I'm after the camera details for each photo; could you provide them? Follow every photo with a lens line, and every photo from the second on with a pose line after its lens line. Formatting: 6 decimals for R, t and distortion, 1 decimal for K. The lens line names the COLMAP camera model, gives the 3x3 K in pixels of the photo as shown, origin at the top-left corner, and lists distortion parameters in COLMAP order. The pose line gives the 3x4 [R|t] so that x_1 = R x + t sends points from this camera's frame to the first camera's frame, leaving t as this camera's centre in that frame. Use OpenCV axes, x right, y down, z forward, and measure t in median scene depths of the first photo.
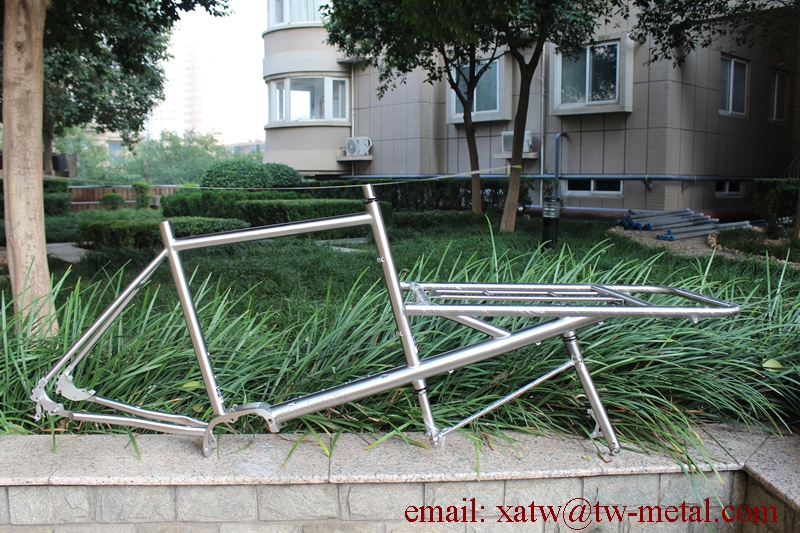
lens RADIAL K [[704.3, 0, 400.0], [0, 704.3, 266.5], [0, 0, 1]] dist [-0.150818, 0.143173]
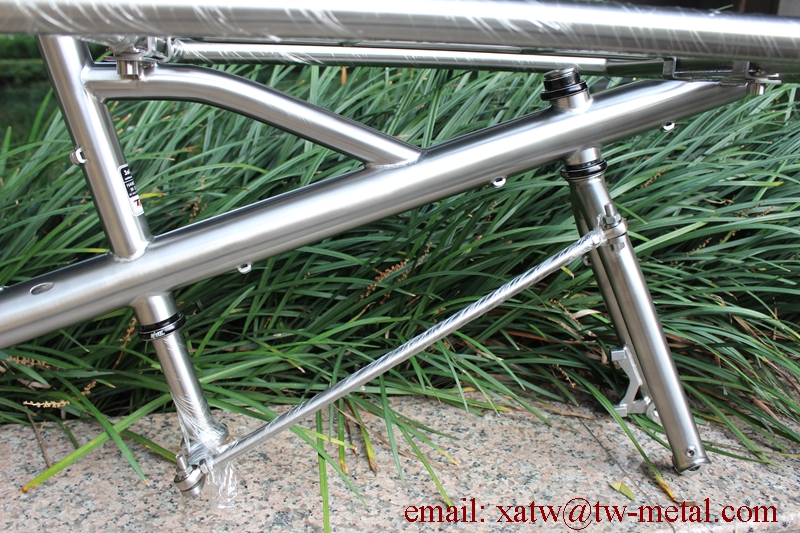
lens RADIAL K [[704.3, 0, 400.0], [0, 704.3, 266.5], [0, 0, 1]] dist [-0.150818, 0.143173]
pose [[0.990774, -0.028063, 0.132589, 0.024570], [0.002341, 0.981725, 0.190289, 0.020441], [-0.135506, -0.188223, 0.972733, 0.159714]]
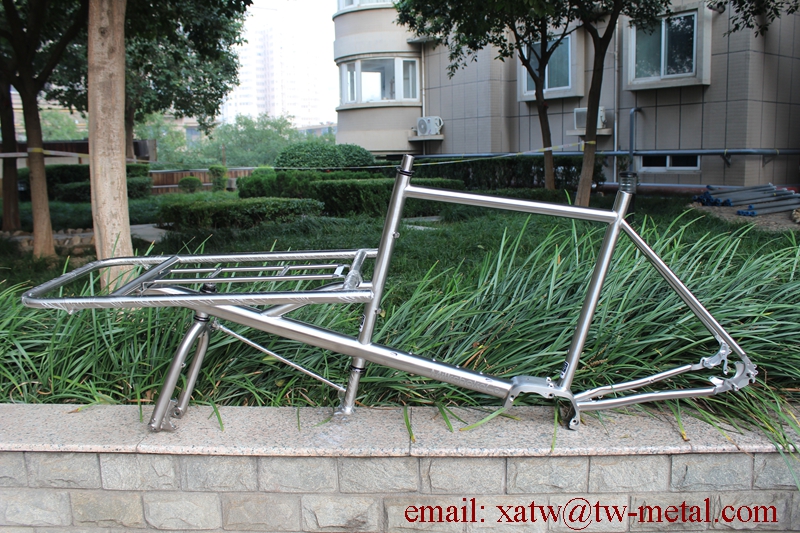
lens RADIAL K [[696.9, 0, 400.0], [0, 696.9, 266.5], [0, 0, 1]] dist [-0.150894, 0.138242]
pose [[0.994928, -0.003394, -0.100528, -0.003740], [0.006214, 0.999595, 0.027759, 0.003097], [0.100393, -0.028243, 0.994547, 0.006023]]
